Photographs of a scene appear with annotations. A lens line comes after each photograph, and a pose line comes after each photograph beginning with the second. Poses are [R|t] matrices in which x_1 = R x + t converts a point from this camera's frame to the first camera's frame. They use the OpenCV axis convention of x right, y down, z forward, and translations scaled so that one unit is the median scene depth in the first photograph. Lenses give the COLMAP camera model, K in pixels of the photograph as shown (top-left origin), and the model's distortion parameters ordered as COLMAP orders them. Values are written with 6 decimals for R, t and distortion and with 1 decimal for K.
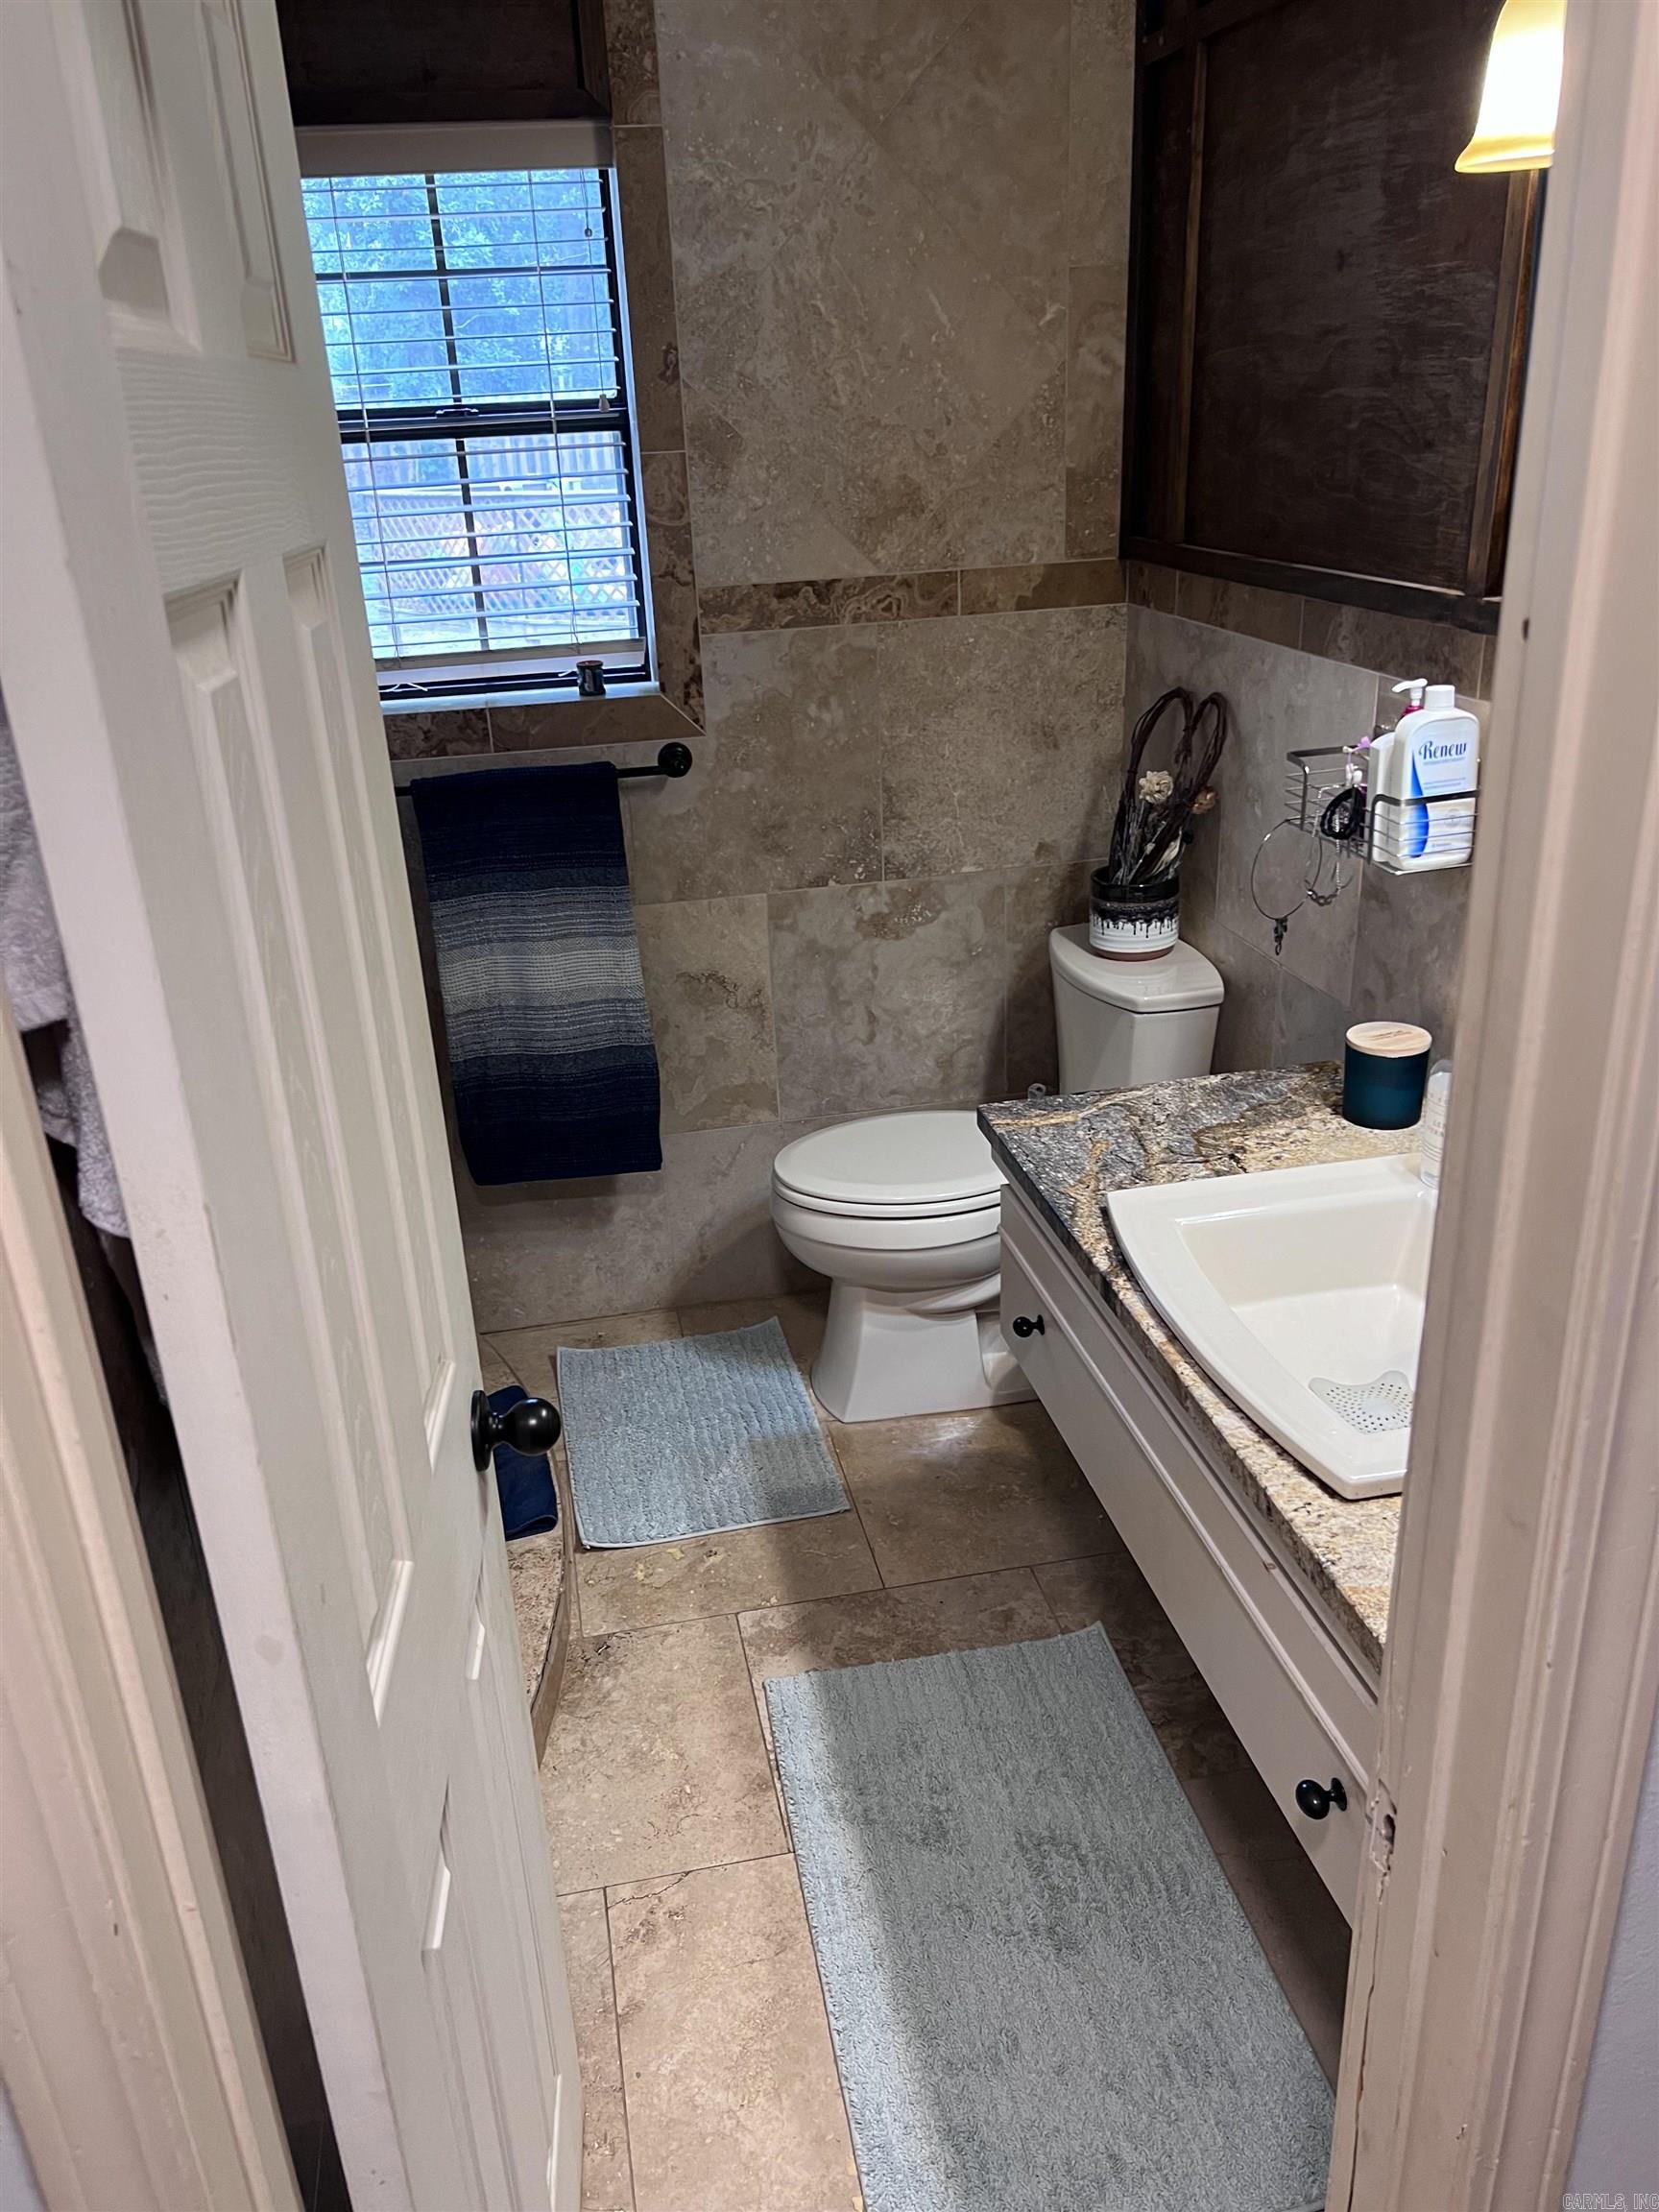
lens RADIAL K [[1662.7, 0, 829.5], [0, 1662.7, 1106.0], [0, 0, 1]] dist [0.066623, -0.076547]
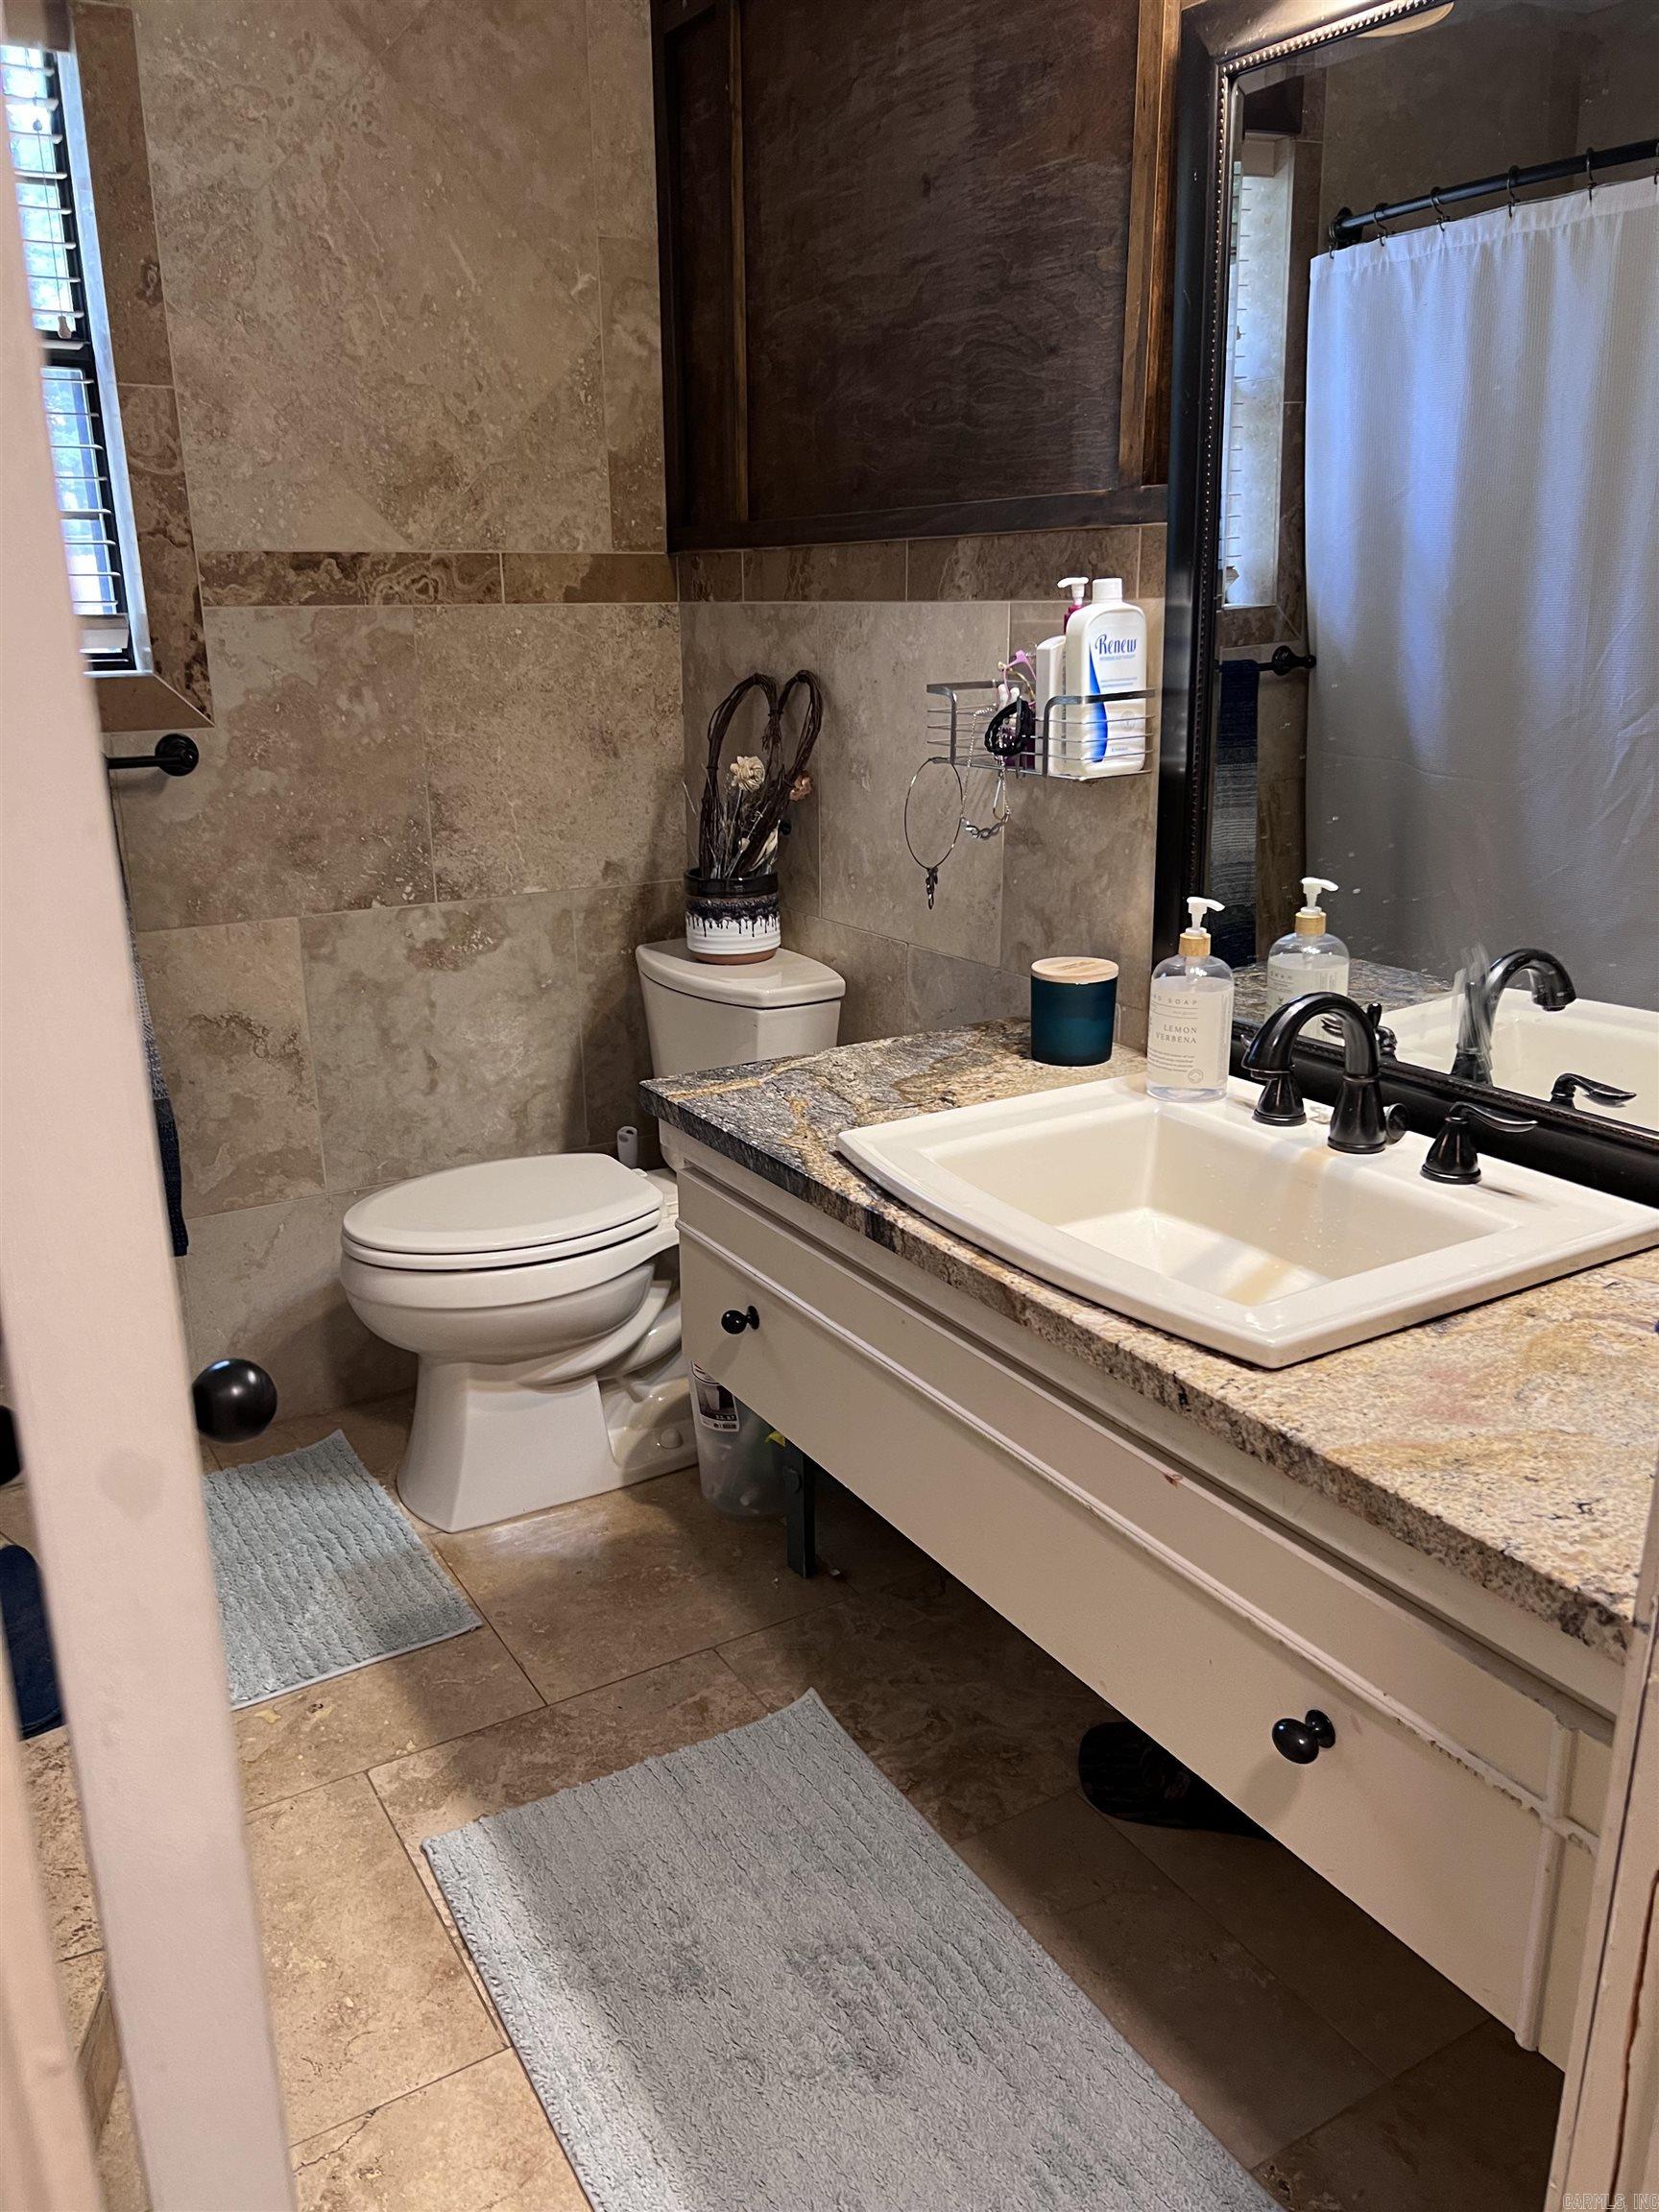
lens RADIAL K [[1665.1, 0, 813.8], [0, 1665.1, 1106.8], [0, 0, 1]] dist [0.054142, -0.046071]
pose [[0.940940, -0.066491, 0.331981, -0.091950], [0.103143, 0.990214, -0.094014, 0.085428], [-0.322481, 0.122703, 0.938589, 0.146890]]
